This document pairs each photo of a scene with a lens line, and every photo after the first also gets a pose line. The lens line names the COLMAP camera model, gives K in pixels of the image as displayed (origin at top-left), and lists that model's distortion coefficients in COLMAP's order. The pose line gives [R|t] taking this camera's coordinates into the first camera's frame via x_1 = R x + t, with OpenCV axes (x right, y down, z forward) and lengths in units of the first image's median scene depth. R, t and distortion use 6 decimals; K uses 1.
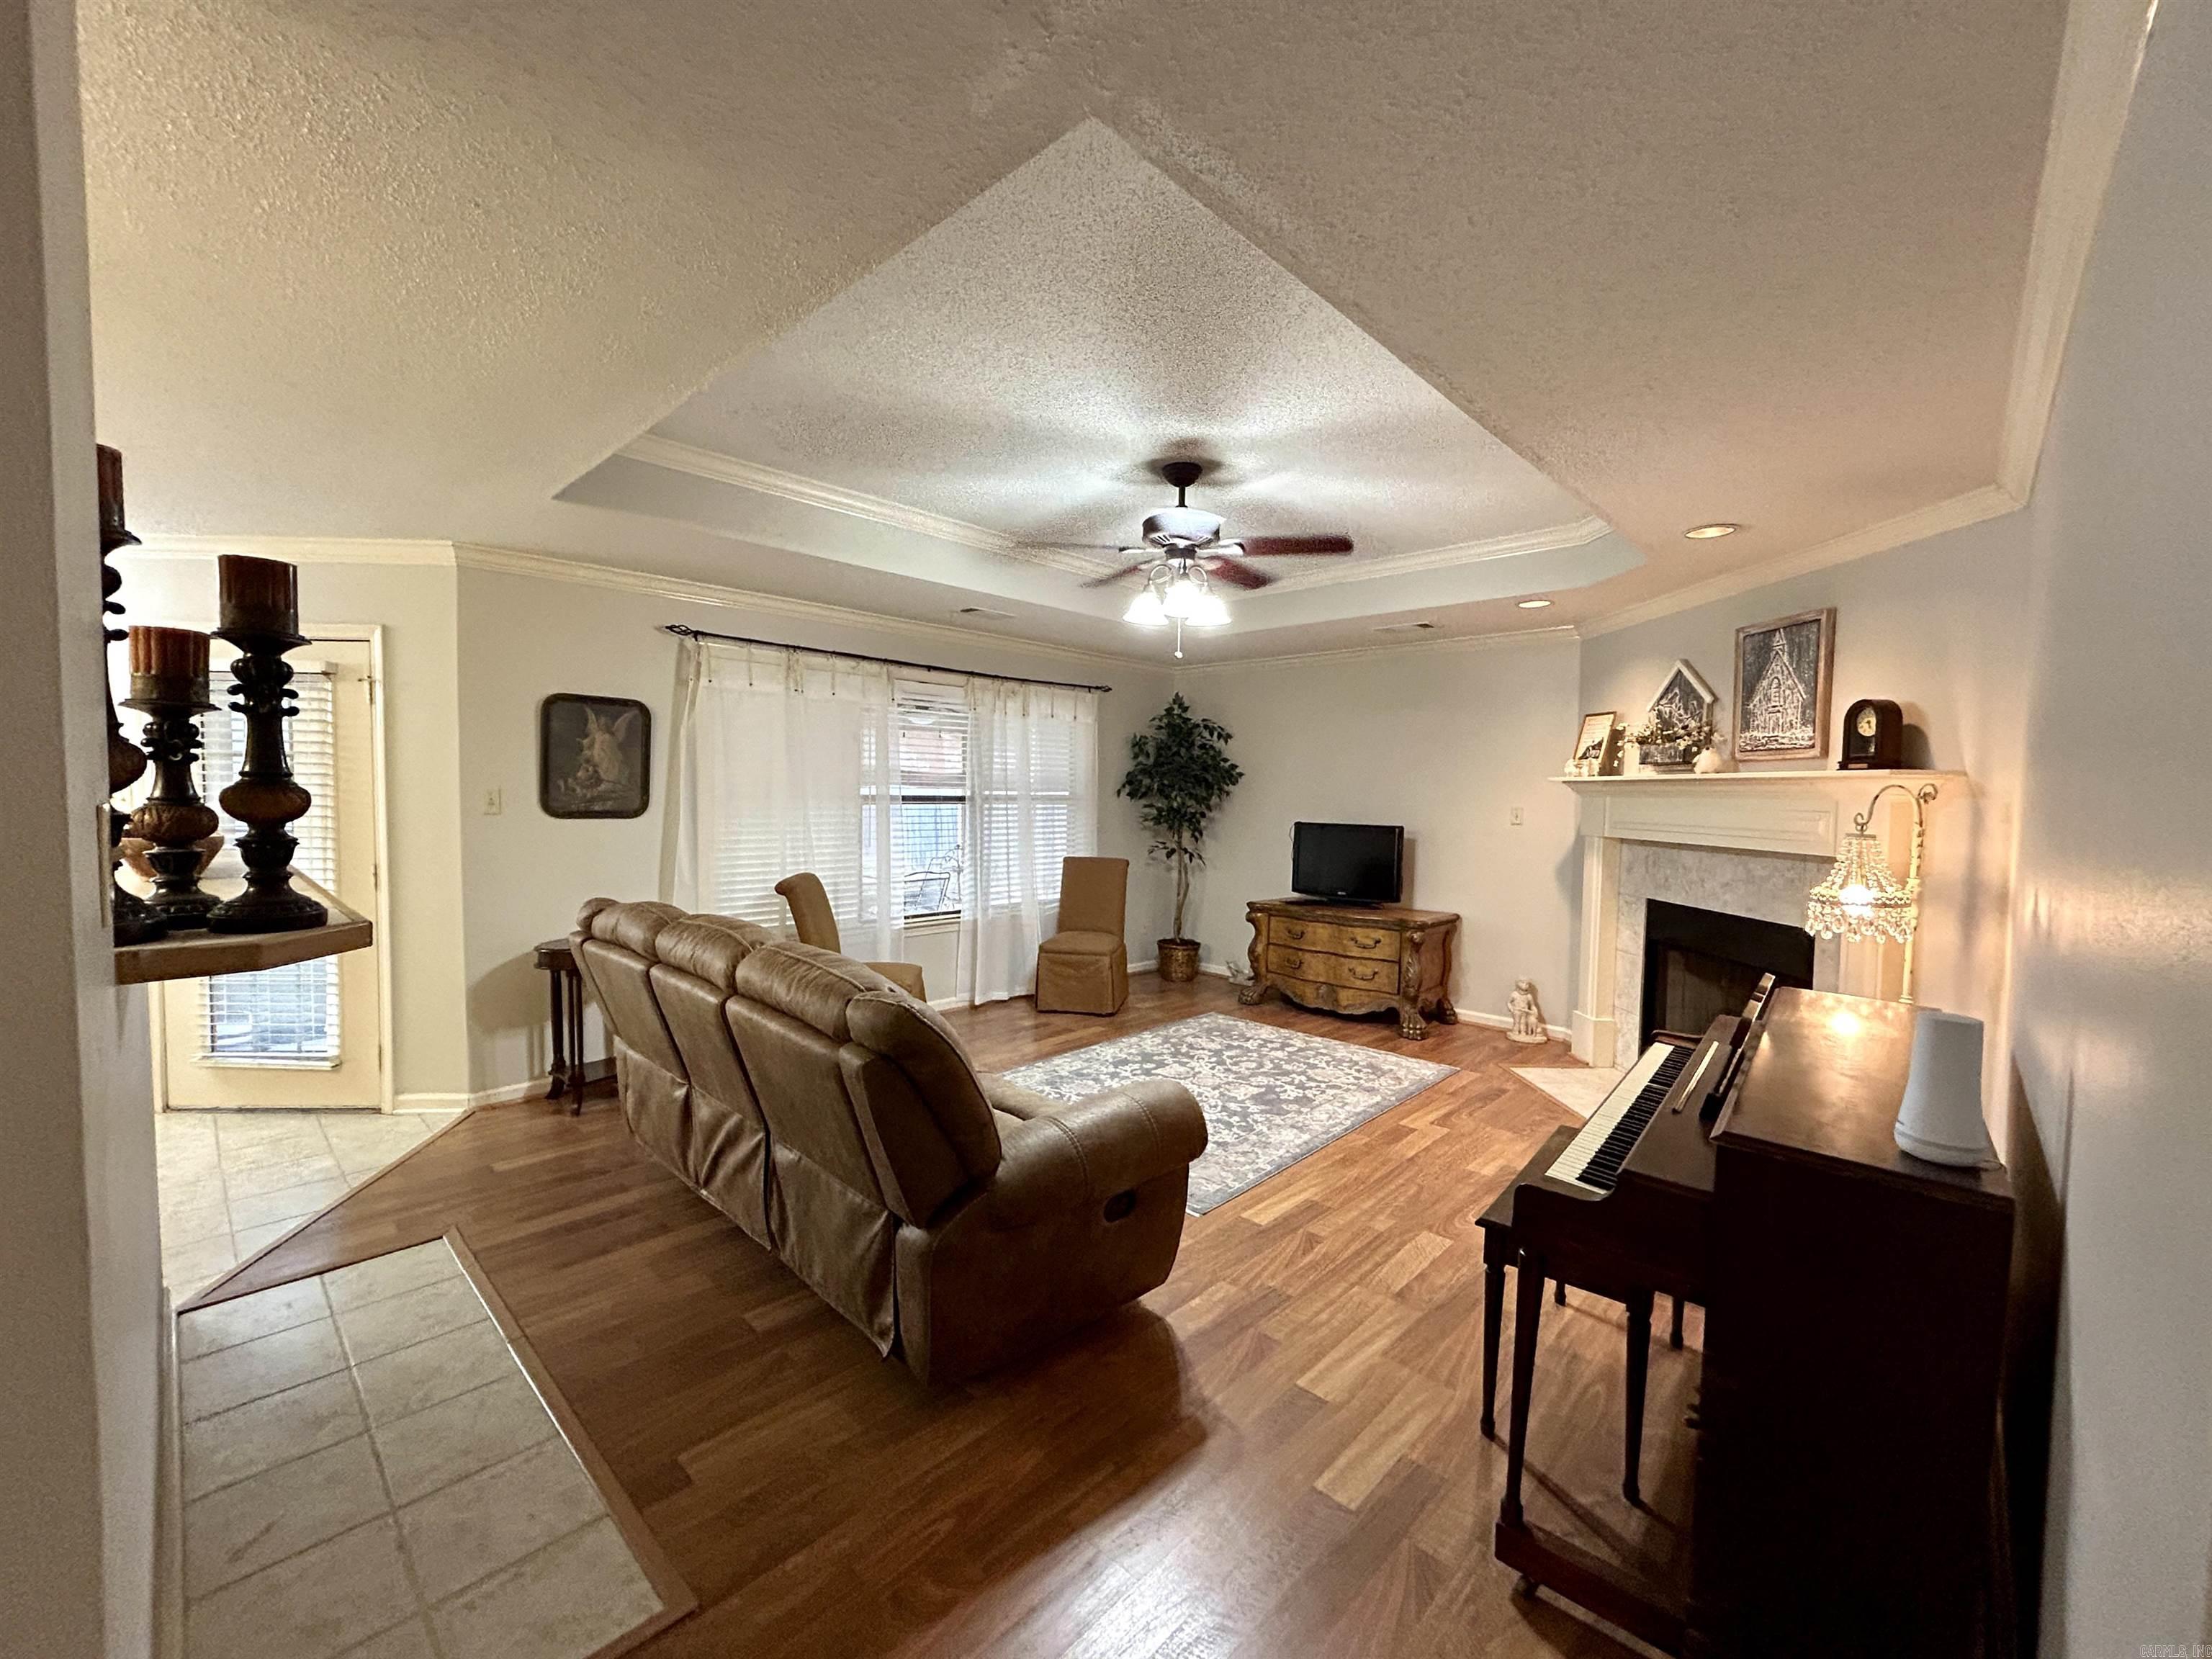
lens RADIAL K [[898.0, 0, 1105.5], [0, 898.0, 834.1], [0, 0, 1]] dist [-0.004809, 0.004547]
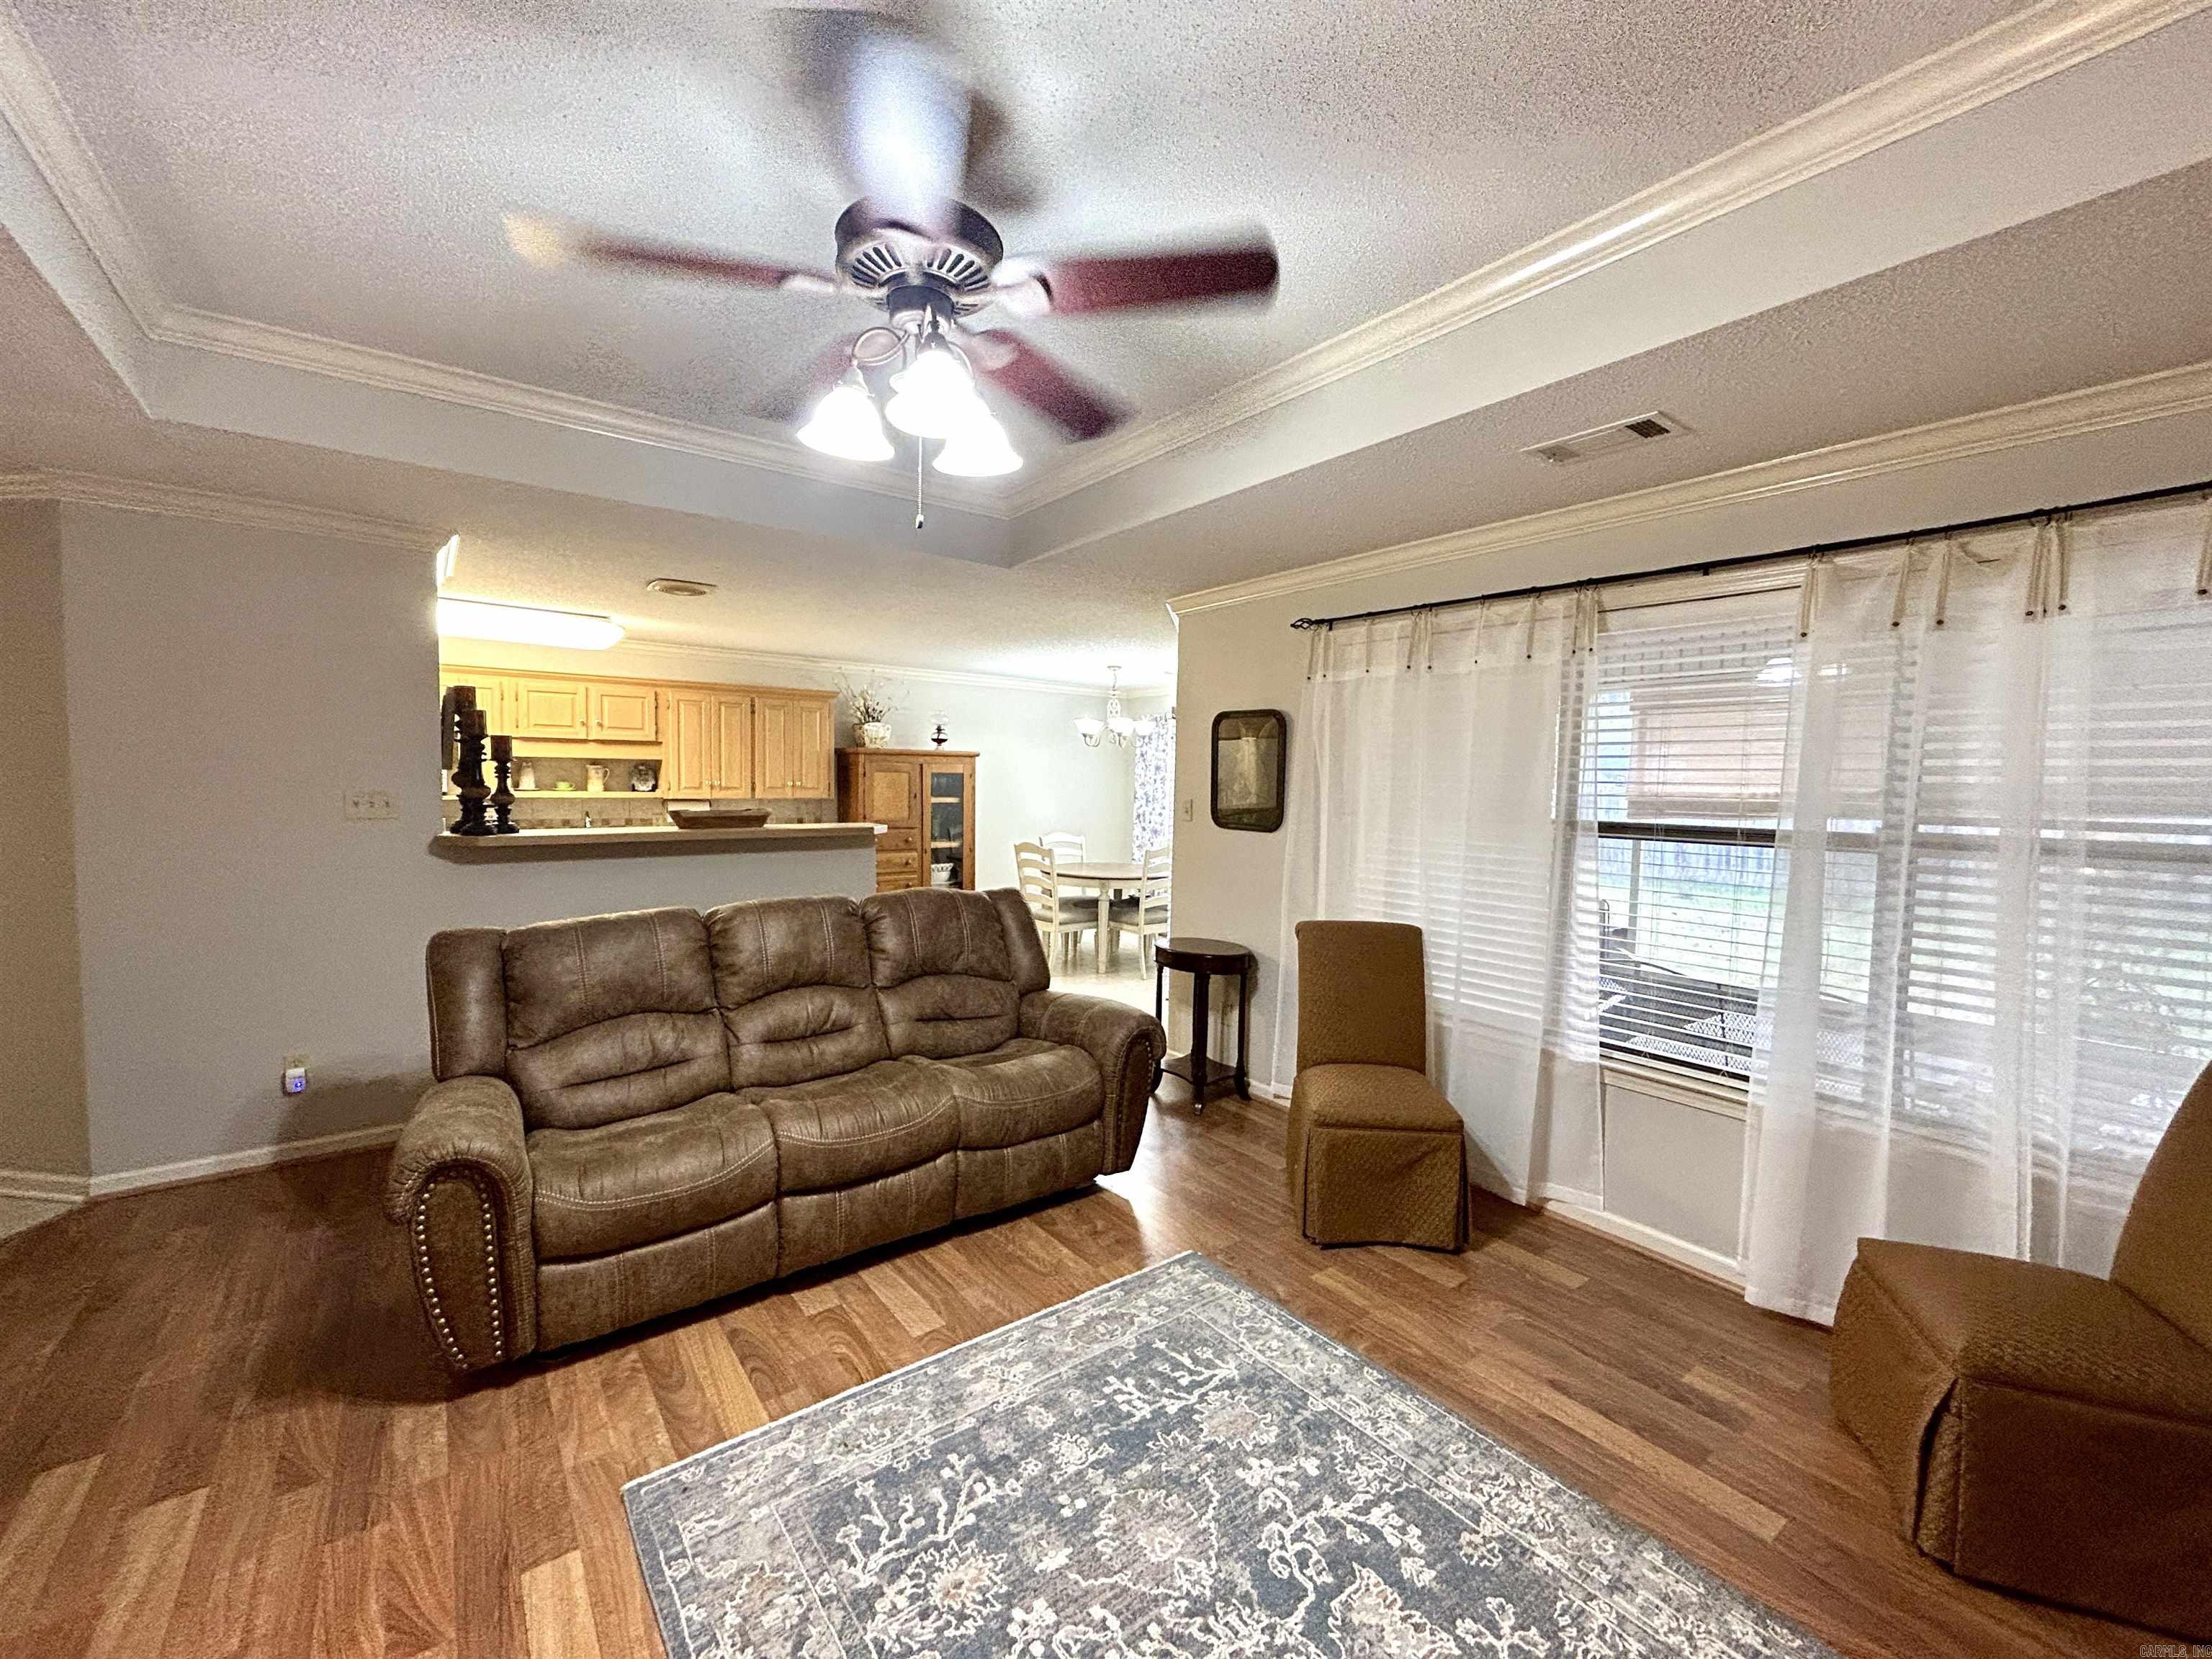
lens RADIAL K [[898.4, 0, 1099.5], [0, 898.4, 836.1], [0, 0, 1]] dist [-0.002862, 0.005391]
pose [[-0.167456, 0.044400, -0.984879, 0.386679], [-0.070192, 0.995913, 0.056832, -0.047945], [0.983378, 0.078648, -0.163655, 0.842343]]
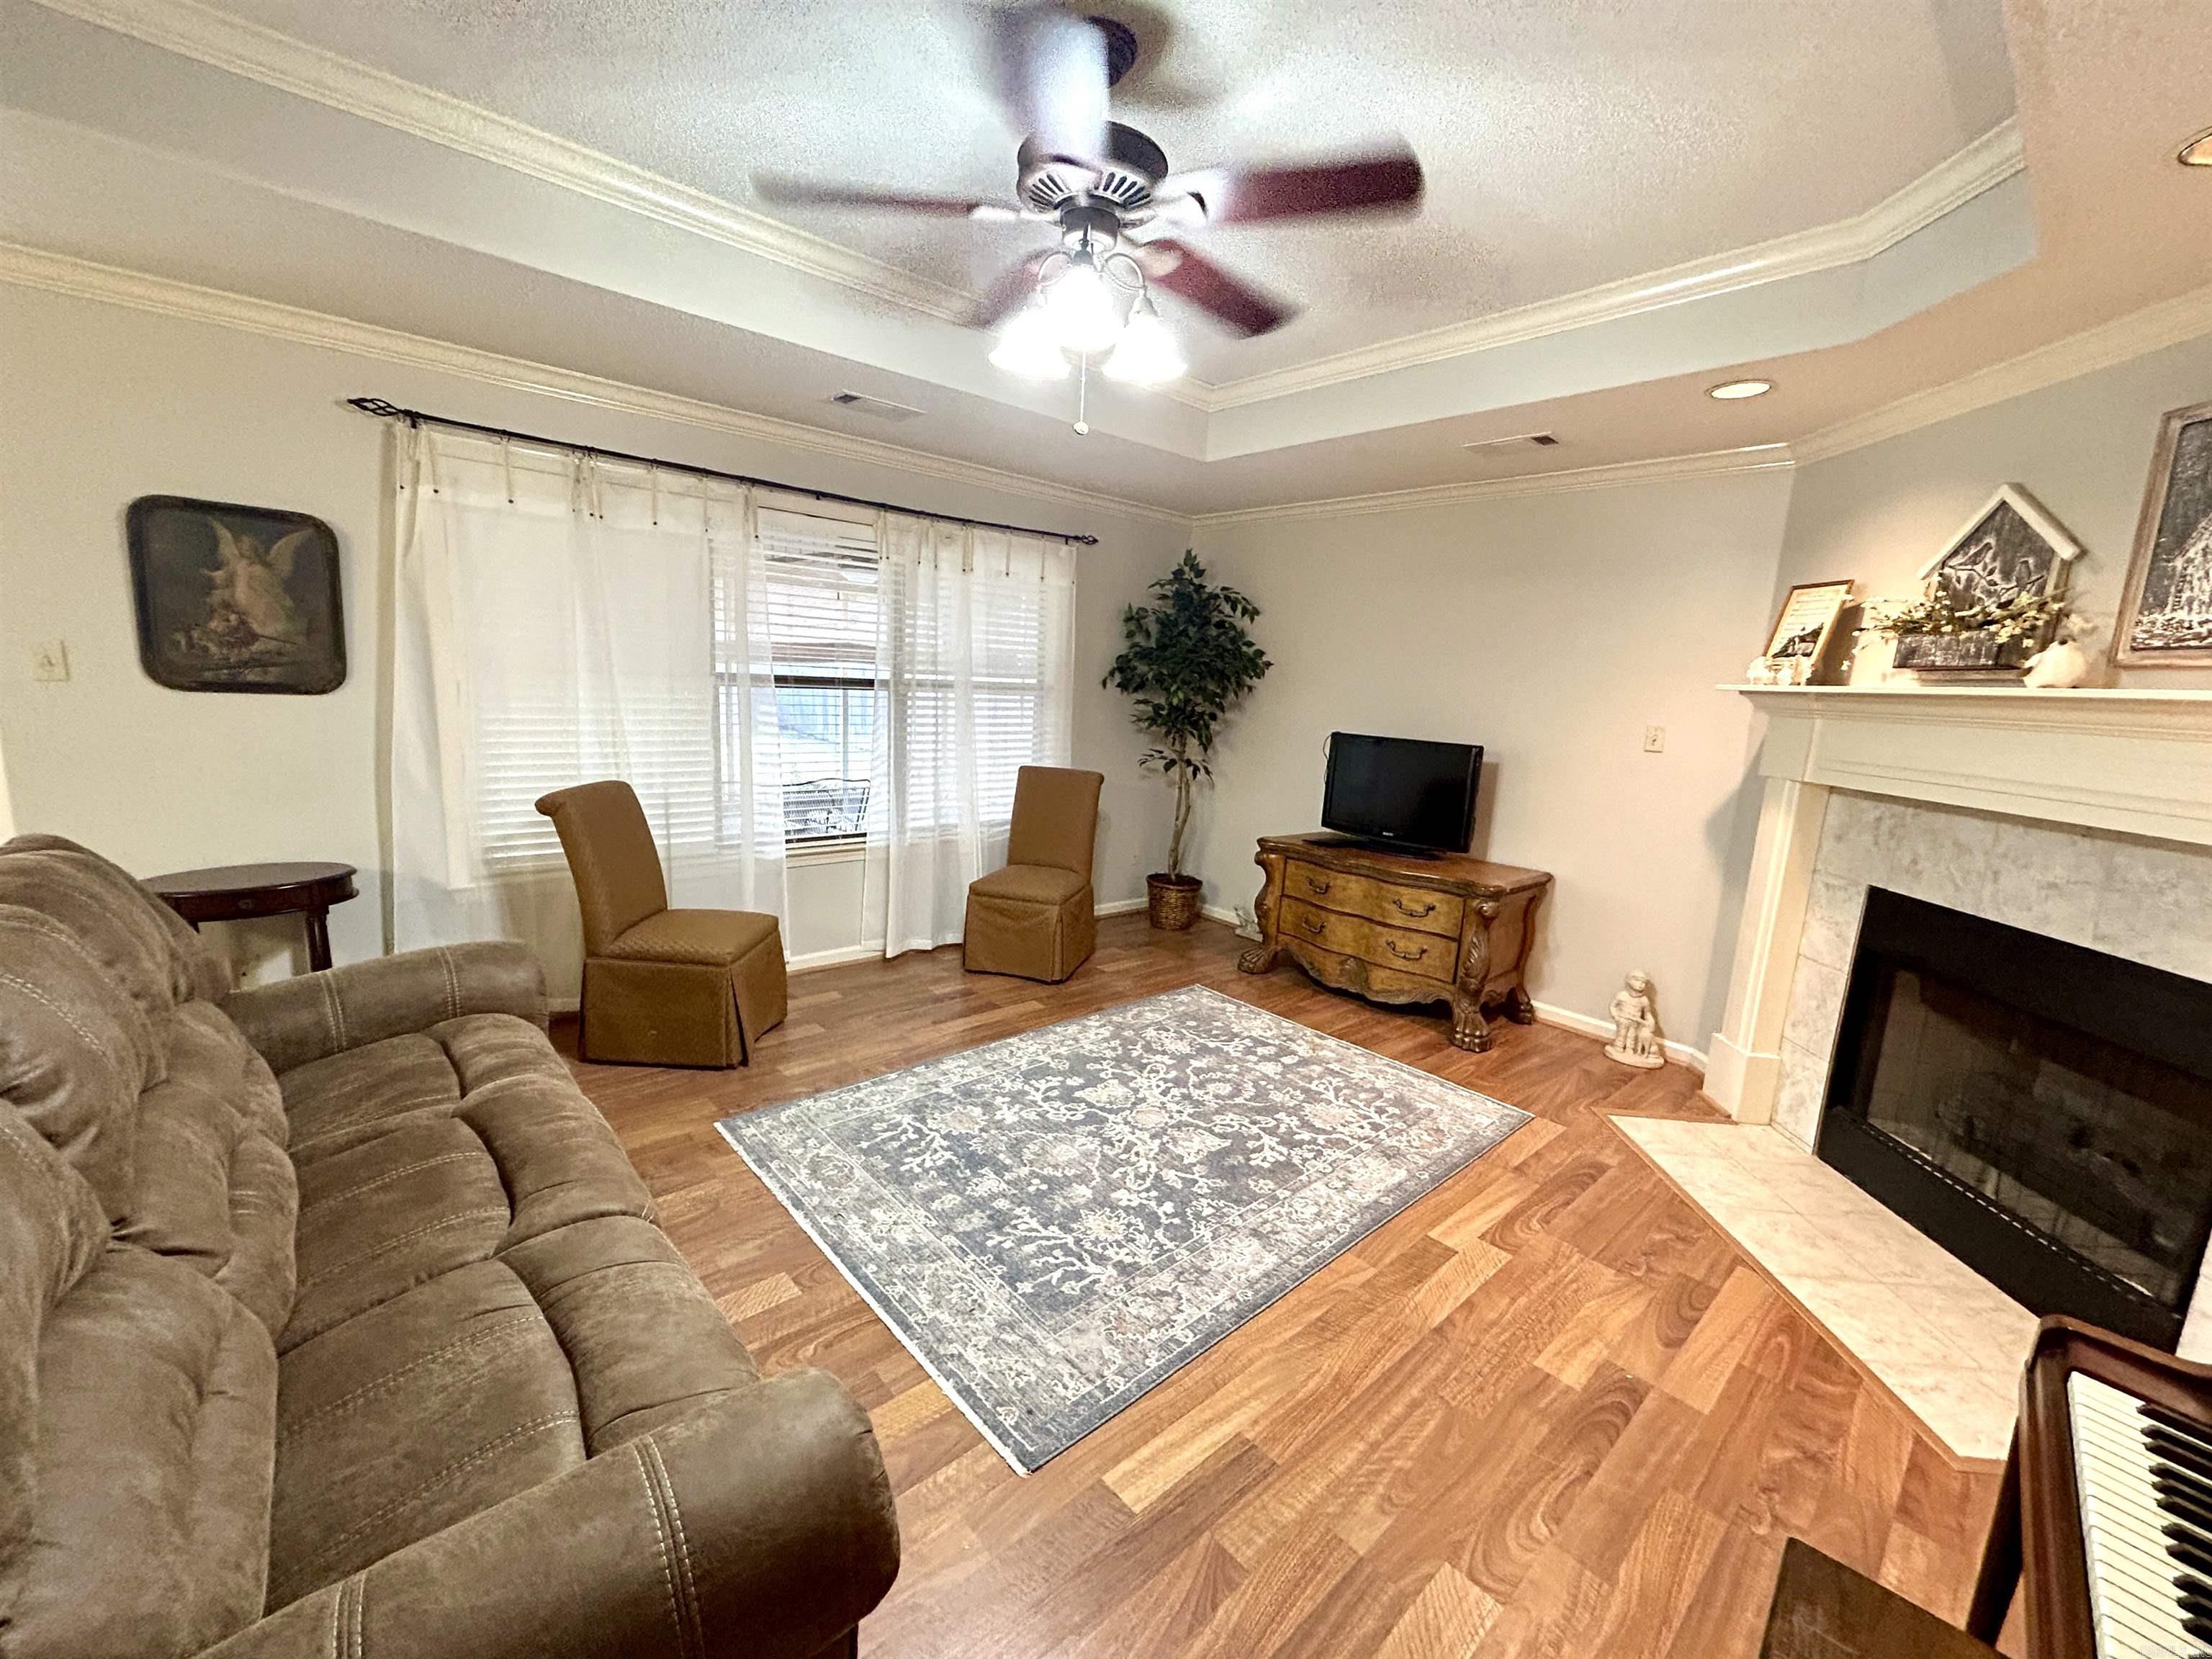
lens RADIAL K [[898.0, 0, 1105.5], [0, 898.0, 834.1], [0, 0, 1]] dist [-0.004809, 0.004547]
pose [[0.996083, 0.049557, -0.073236, 0.105297], [-0.040082, 0.991270, 0.125606, -0.019321], [0.078822, -0.122179, 0.989373, 0.311026]]
